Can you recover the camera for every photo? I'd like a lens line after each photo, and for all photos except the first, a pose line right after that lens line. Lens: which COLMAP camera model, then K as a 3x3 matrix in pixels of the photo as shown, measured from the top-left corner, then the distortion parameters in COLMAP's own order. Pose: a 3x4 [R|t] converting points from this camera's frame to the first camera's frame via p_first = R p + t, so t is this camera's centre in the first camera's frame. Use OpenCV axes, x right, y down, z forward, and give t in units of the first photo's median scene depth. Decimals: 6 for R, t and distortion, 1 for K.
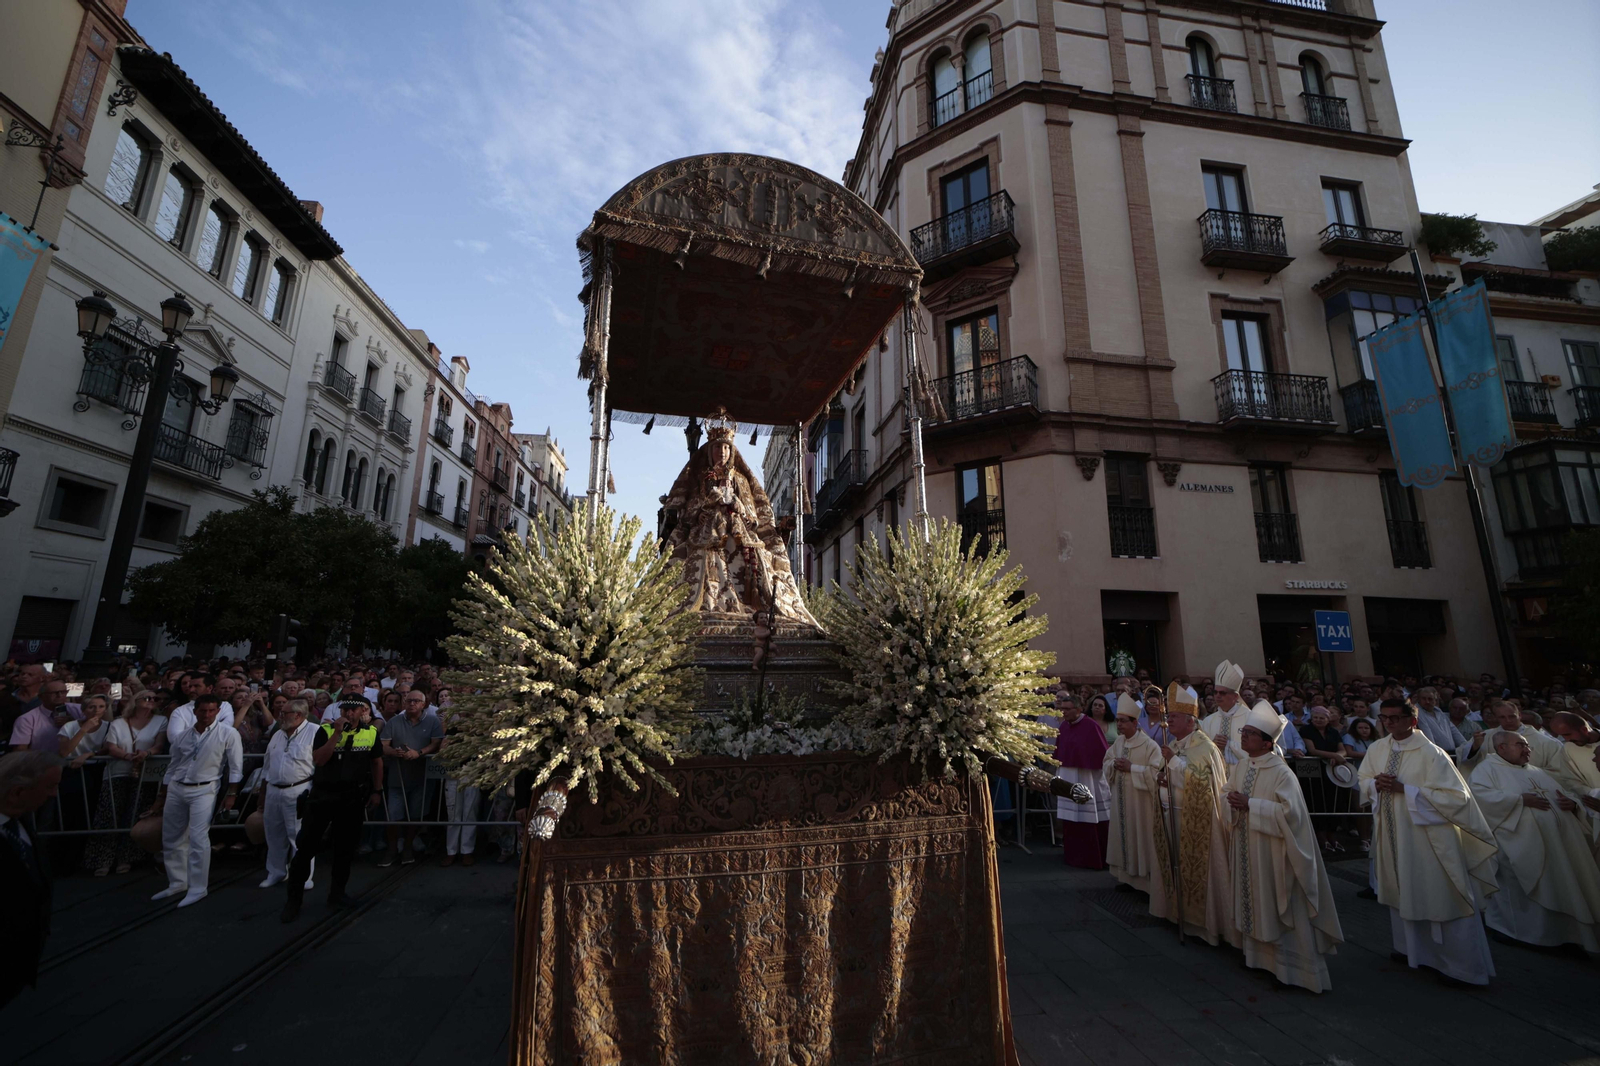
lens RADIAL K [[631.3, 0, 784.4], [0, 631.3, 534.2], [0, 0, 1]] dist [-0.044407, -0.000034]
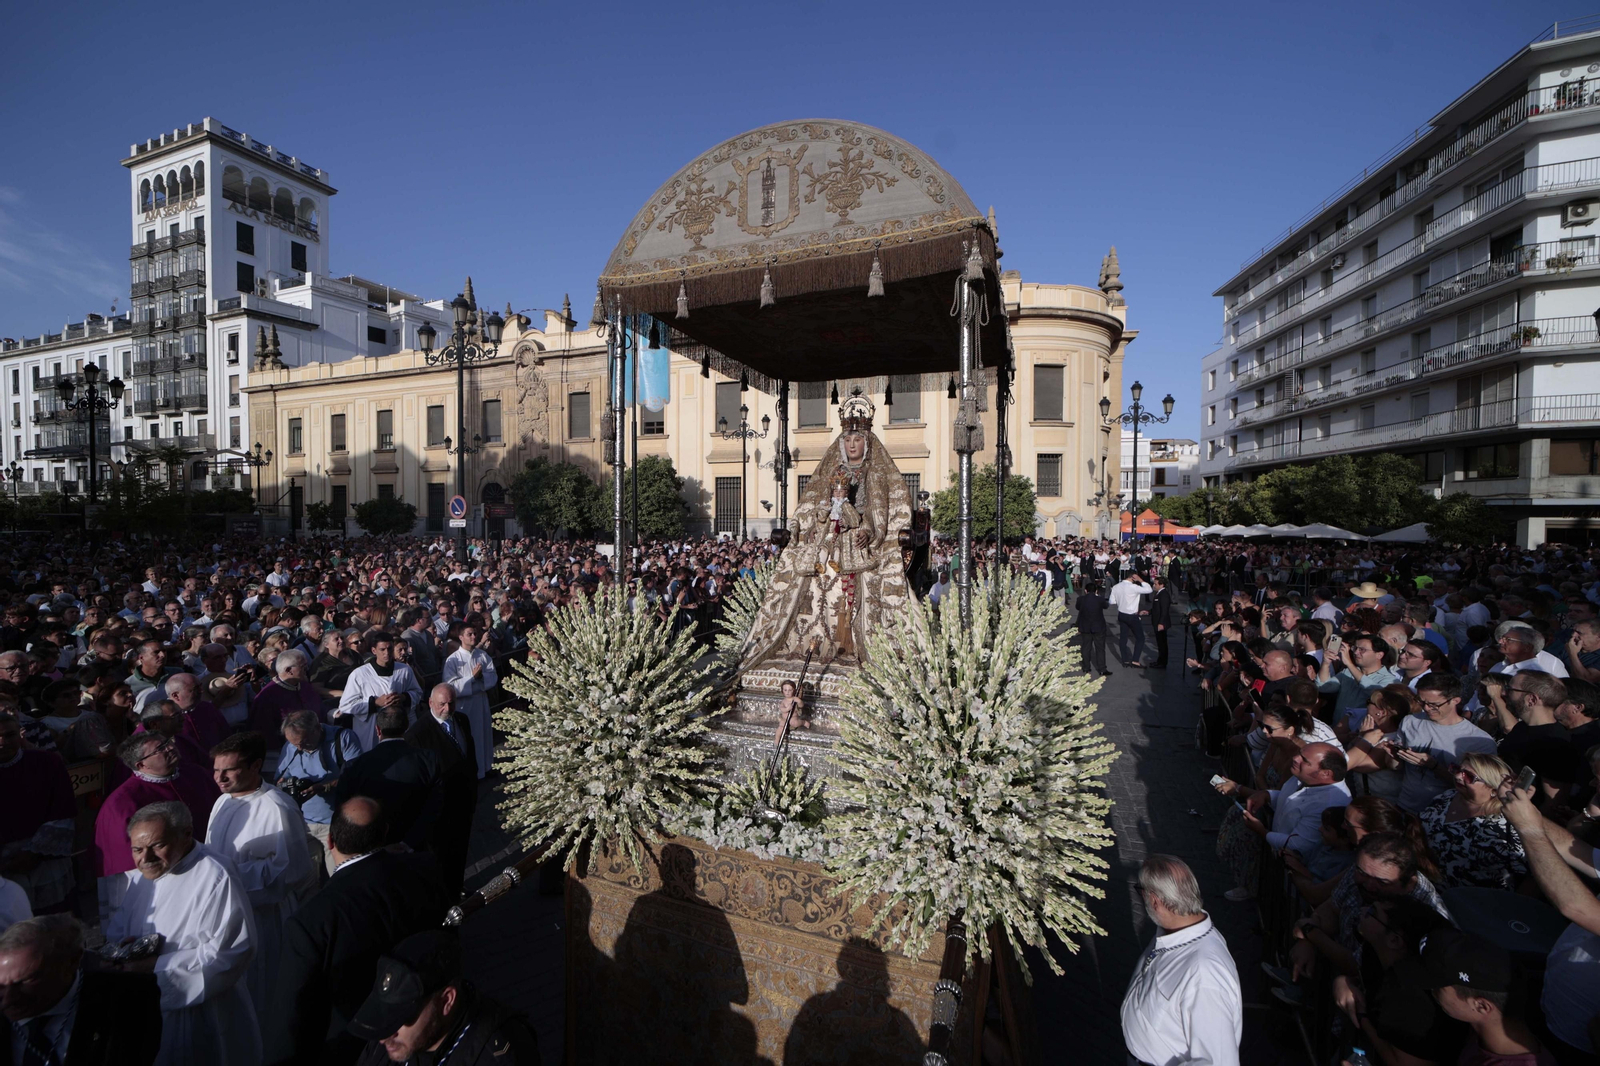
lens RADIAL K [[631.3, 0, 784.4], [0, 631.3, 534.2], [0, 0, 1]] dist [-0.044407, -0.000034]
pose [[0.798224, 0.019980, -0.602029, 0.627390], [0.118781, 0.974604, 0.189835, -0.329078], [0.590533, -0.223040, 0.775579, 0.367033]]
